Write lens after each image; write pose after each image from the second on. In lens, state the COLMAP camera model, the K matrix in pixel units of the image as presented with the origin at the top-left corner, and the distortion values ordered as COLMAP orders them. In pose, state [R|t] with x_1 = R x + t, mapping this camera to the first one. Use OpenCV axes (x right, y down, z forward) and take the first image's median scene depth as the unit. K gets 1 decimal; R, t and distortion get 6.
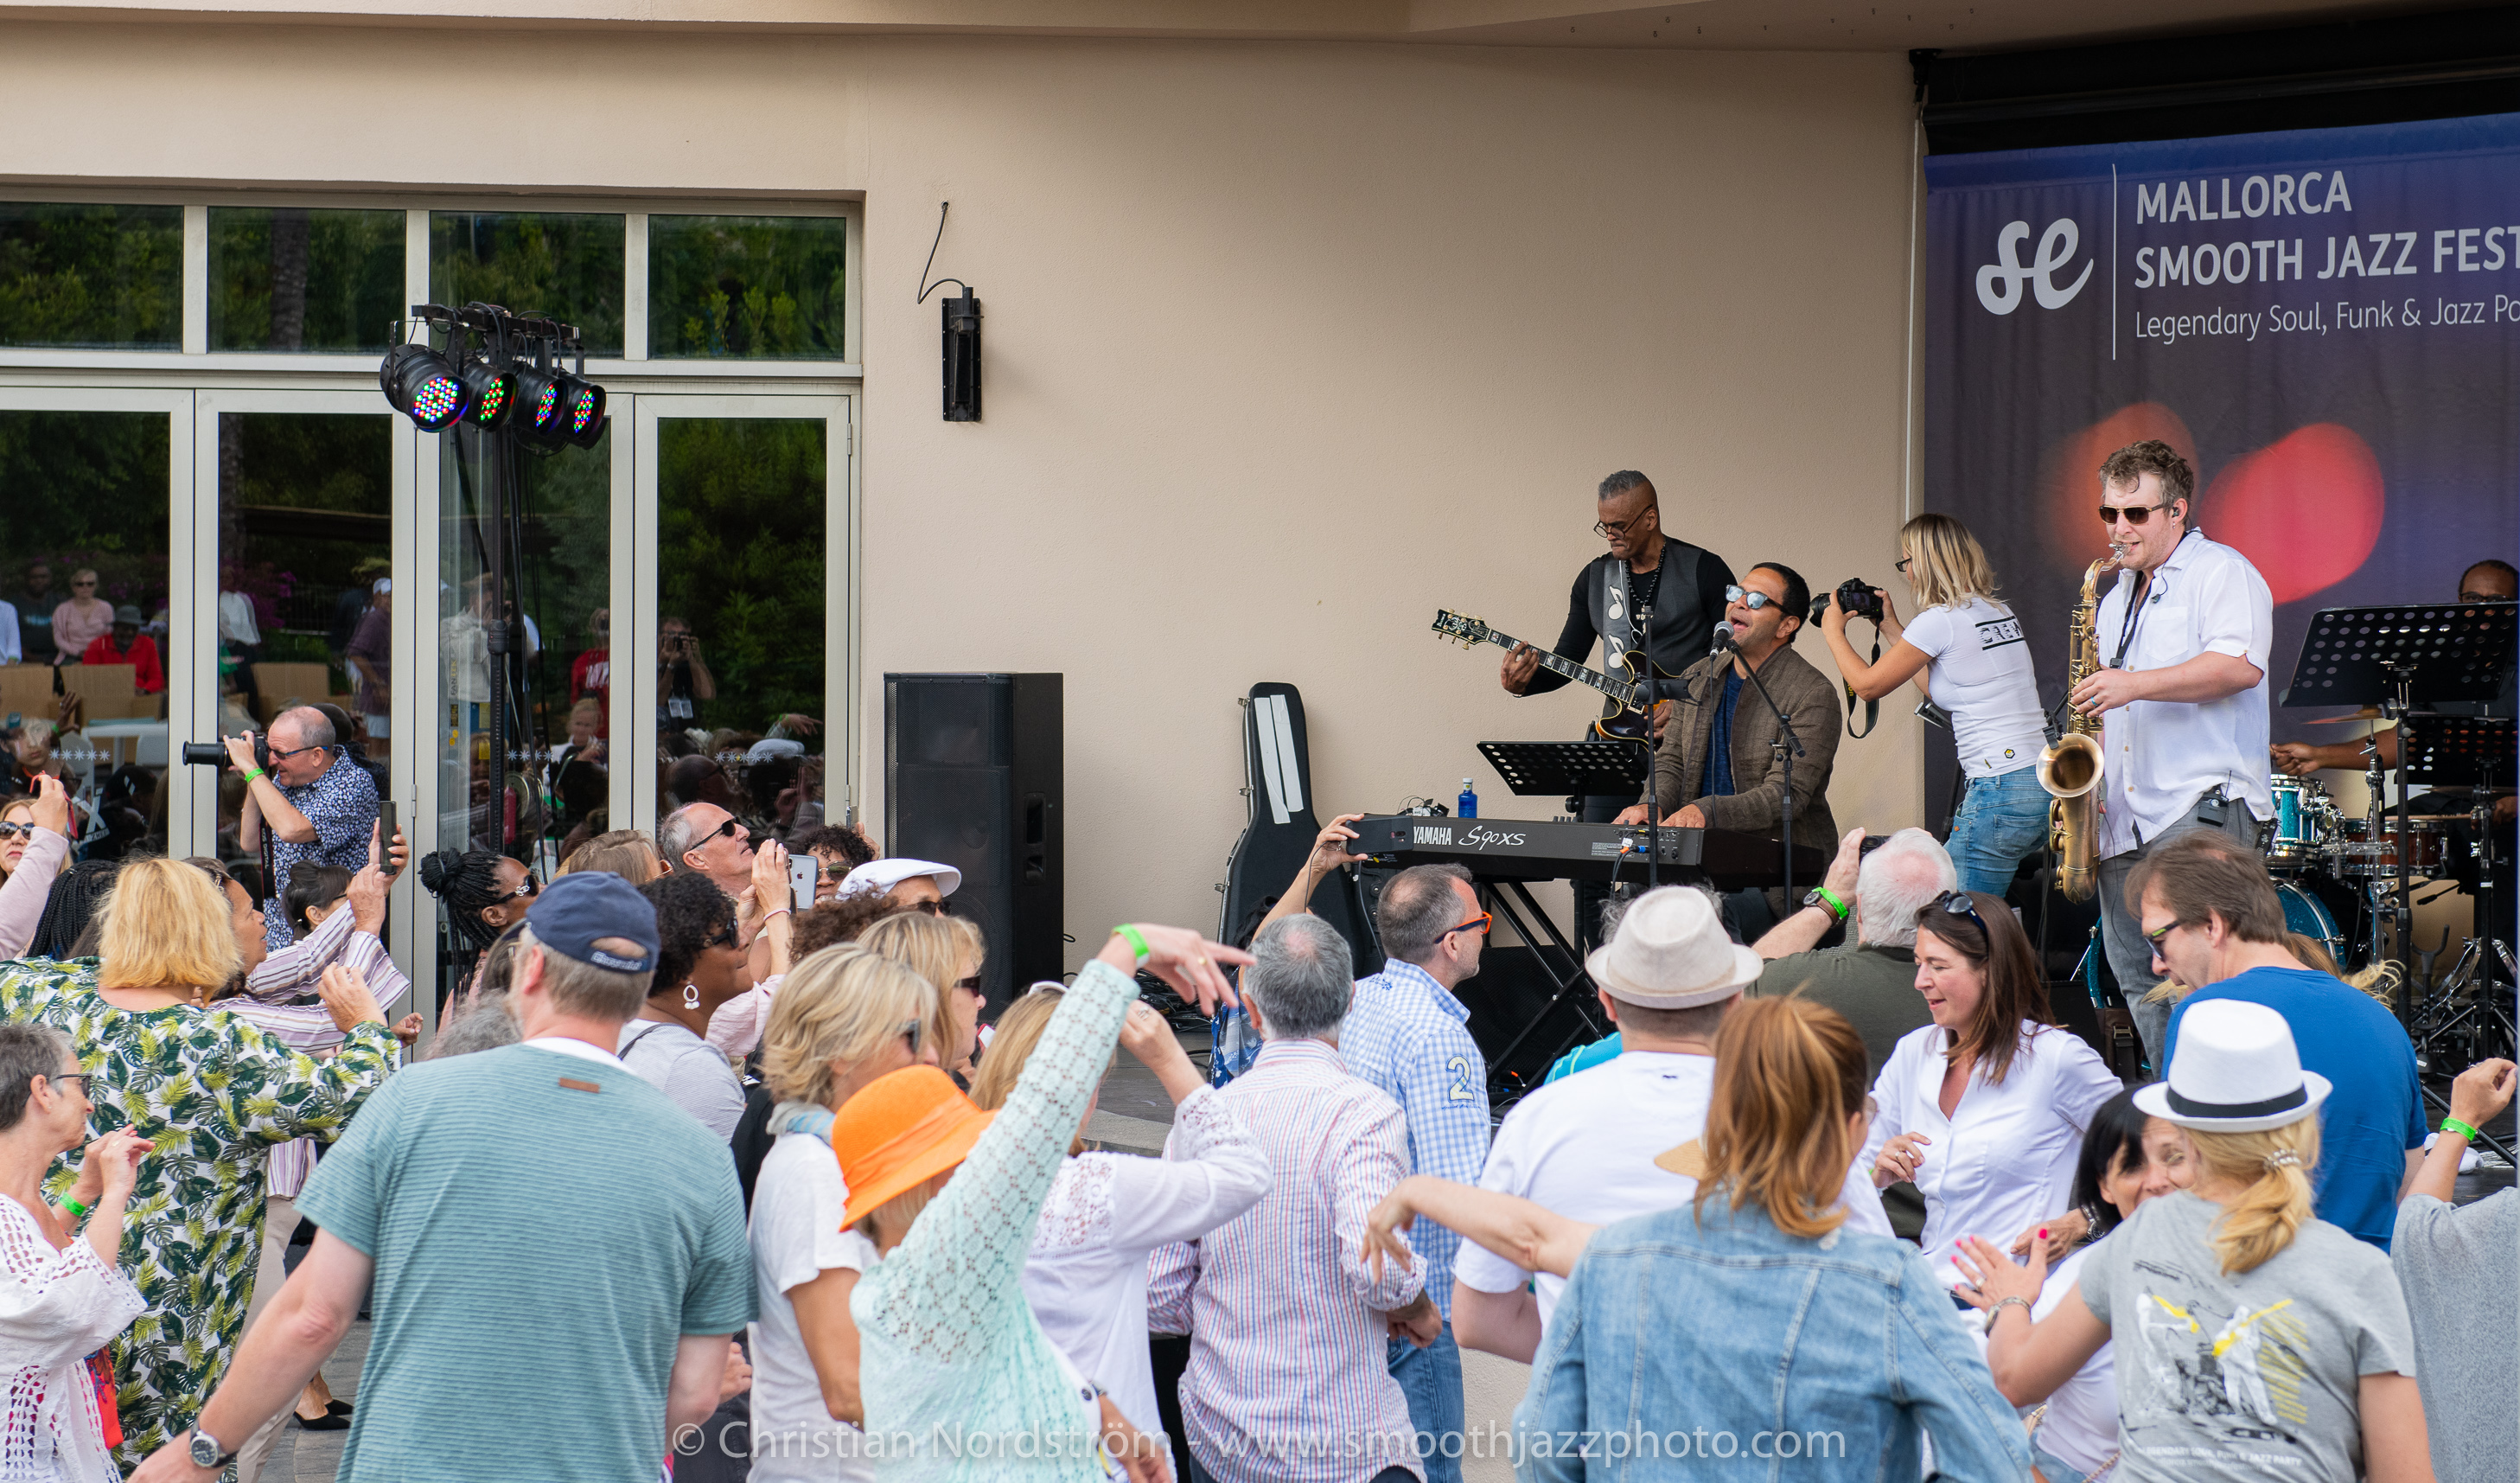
lens RADIAL K [[5498.9, 0, 1221.5], [0, 5498.9, 692.8], [0, 0, 1]] dist [0.143048, 0.000000]
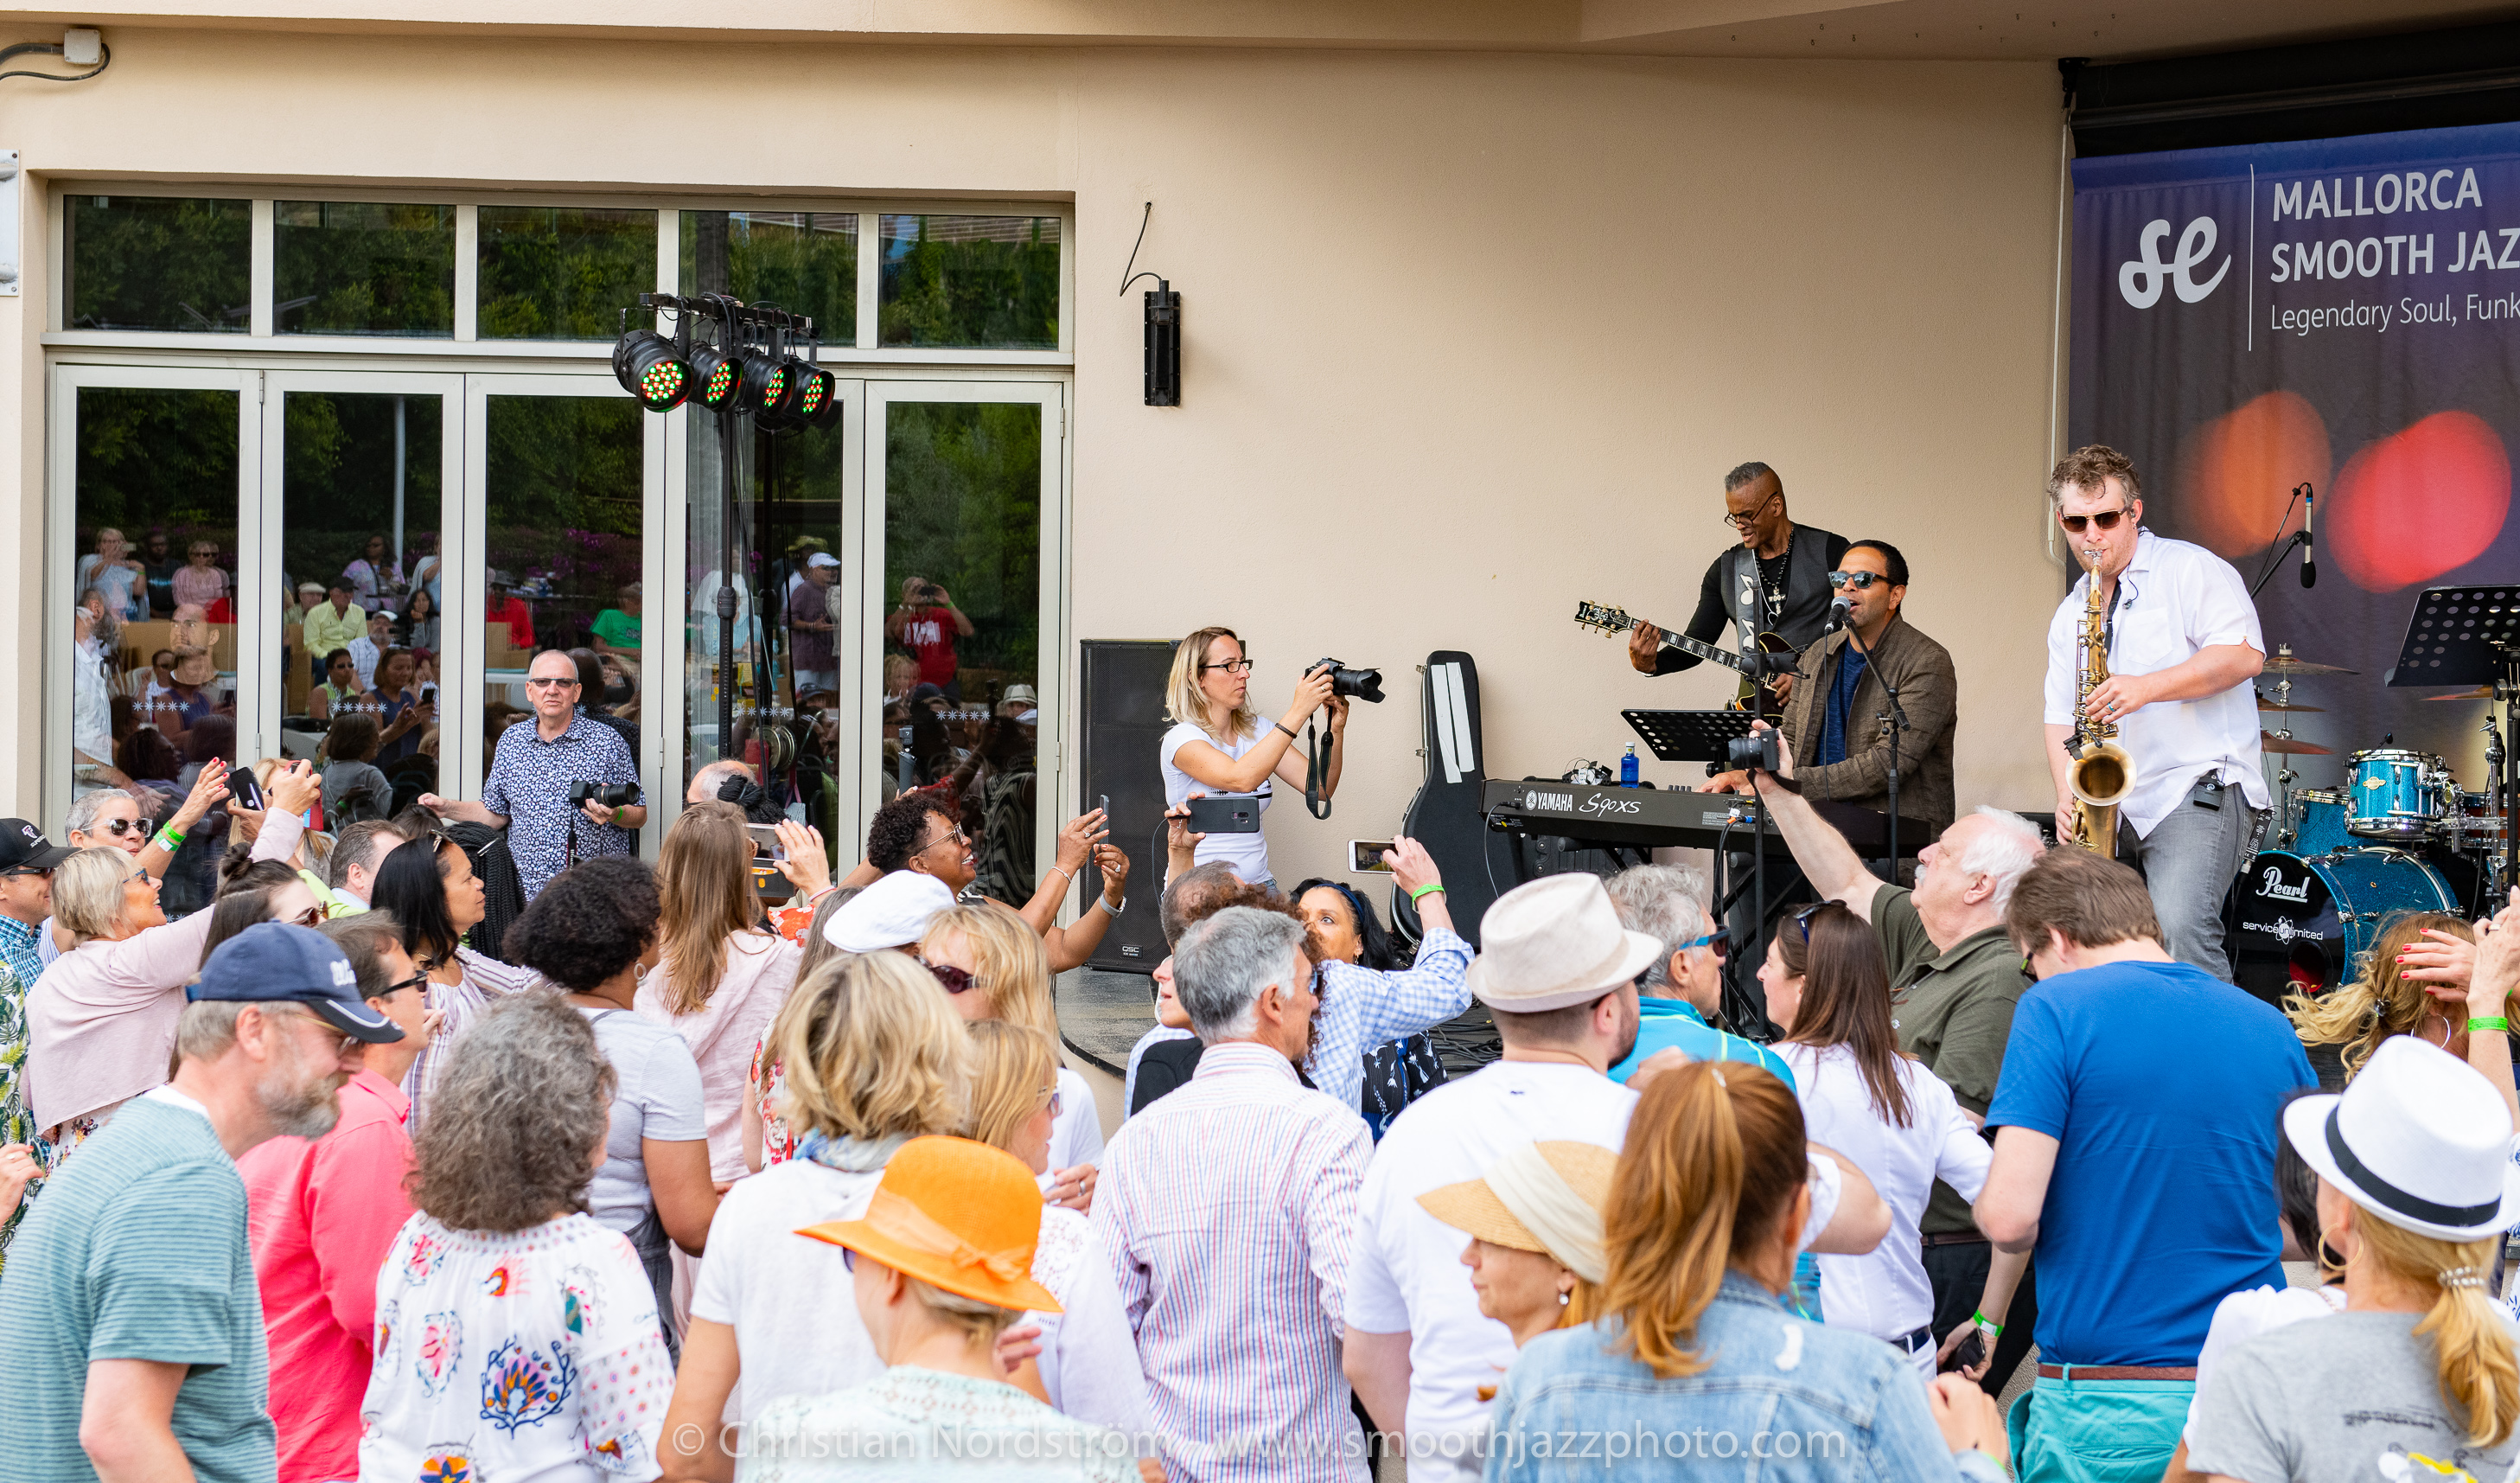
lens RADIAL K [[4479.0, 0, 1245.2], [0, 4479.0, 675.8], [0, 0, 1]] dist [0.153960, 0.000000]
pose [[0.997388, 0.008965, -0.071674, 0.033040], [-0.008597, 0.999948, 0.005443, -0.001472], [0.071719, -0.004812, 0.997413, 0.128274]]
